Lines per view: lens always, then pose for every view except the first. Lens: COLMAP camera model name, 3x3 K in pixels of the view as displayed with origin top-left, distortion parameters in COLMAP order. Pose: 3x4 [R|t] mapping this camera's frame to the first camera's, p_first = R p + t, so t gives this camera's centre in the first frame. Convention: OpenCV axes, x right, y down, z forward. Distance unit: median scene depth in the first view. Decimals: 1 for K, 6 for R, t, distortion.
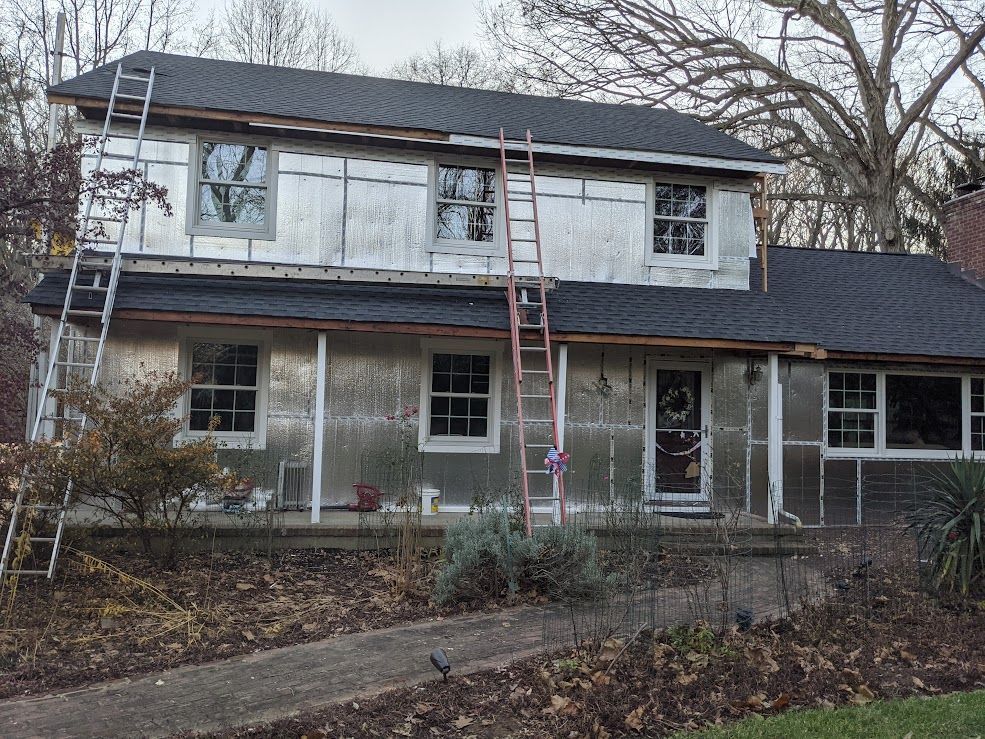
lens RADIAL K [[818.8, 0, 492.5], [0, 818.8, 369.5], [0, 0, 1]] dist [-0.003388, -0.001261]
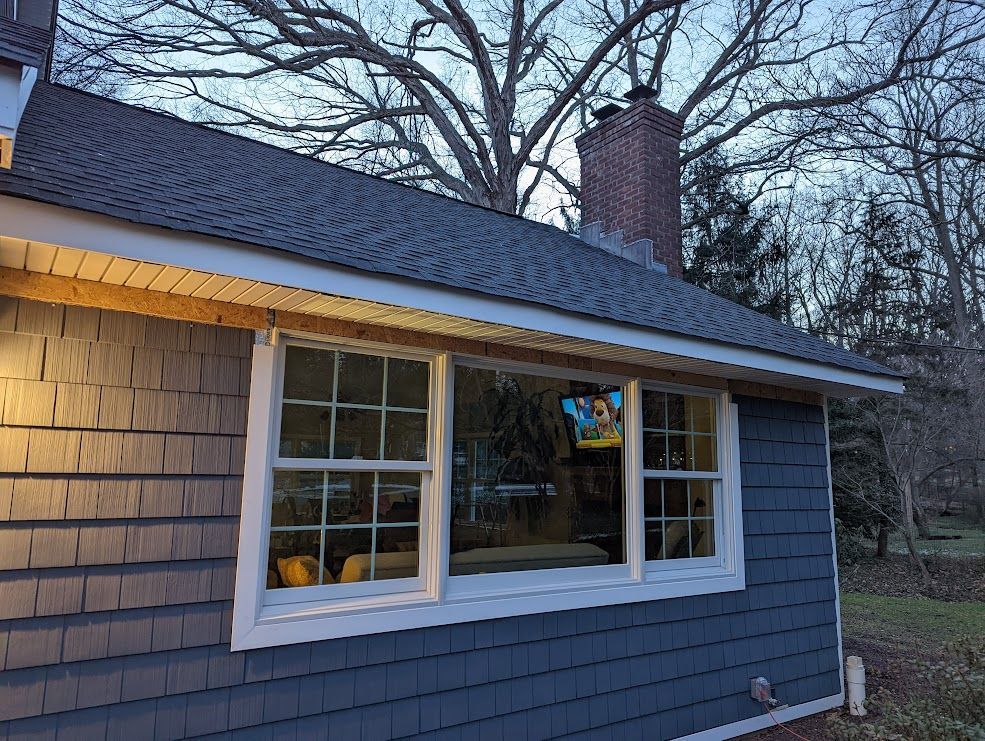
lens RADIAL K [[682.3, 0, 492.5], [0, 682.3, 370.5], [0, 0, 1]] dist [0.009153, 0.004420]
pose [[0.915436, 0.053111, 0.398944, 0.173886], [-0.020895, 0.996189, -0.084676, 0.015579], [-0.401921, 0.069179, 0.913057, 0.332113]]
